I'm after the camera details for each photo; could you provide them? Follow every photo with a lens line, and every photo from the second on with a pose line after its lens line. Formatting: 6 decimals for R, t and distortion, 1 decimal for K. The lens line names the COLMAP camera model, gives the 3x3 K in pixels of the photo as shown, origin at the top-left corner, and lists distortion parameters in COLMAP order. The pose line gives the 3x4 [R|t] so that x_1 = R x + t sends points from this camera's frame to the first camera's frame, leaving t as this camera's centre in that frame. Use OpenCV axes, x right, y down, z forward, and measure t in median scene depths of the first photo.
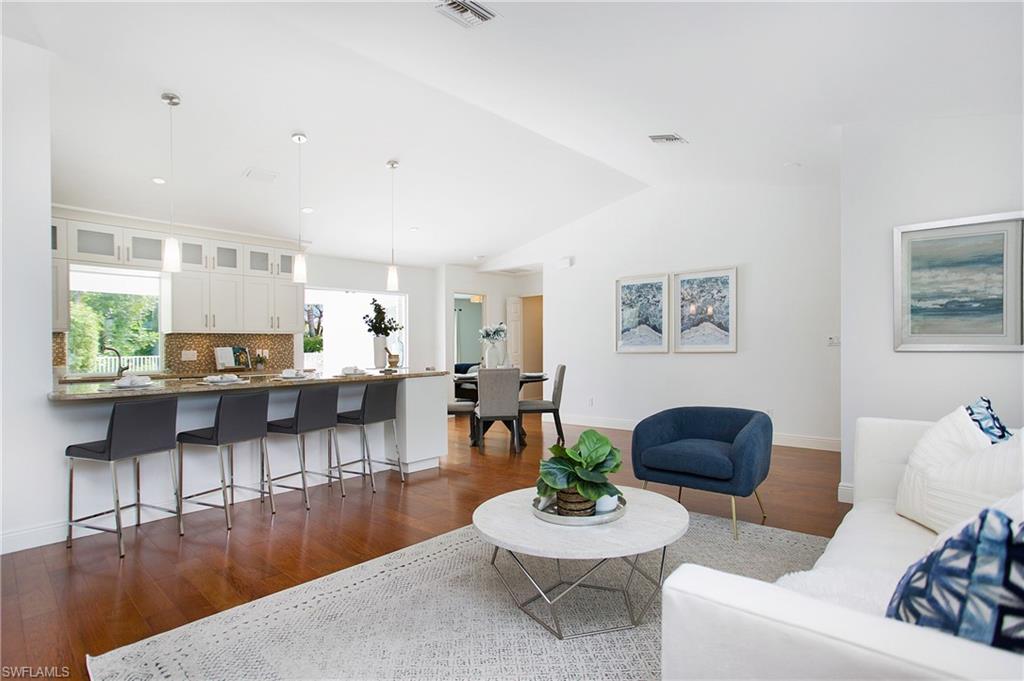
lens RADIAL K [[516.8, 0, 512.0], [0, 516.8, 340.5], [0, 0, 1]] dist [-0.001347, -0.000183]
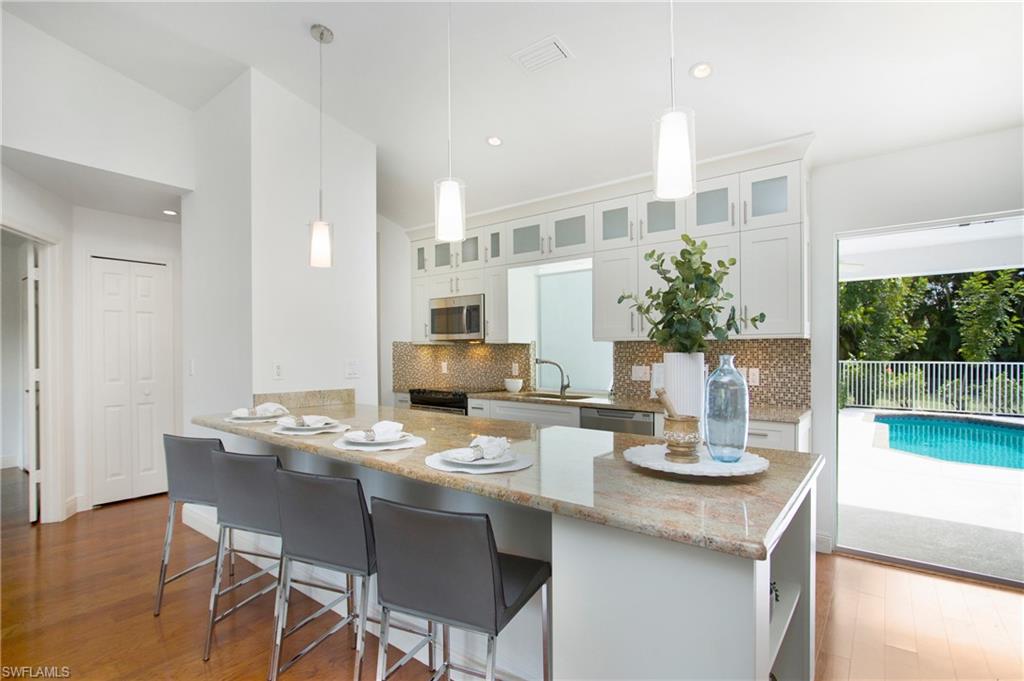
lens RADIAL K [[516.8, 0, 512.0], [0, 516.8, 340.5], [0, 0, 1]] dist [-0.001347, -0.000183]
pose [[0.067937, -0.004308, -0.997680, 0.048917], [0.013763, 0.999900, -0.003380, -0.014820], [0.997595, -0.013501, 0.067990, 0.803859]]
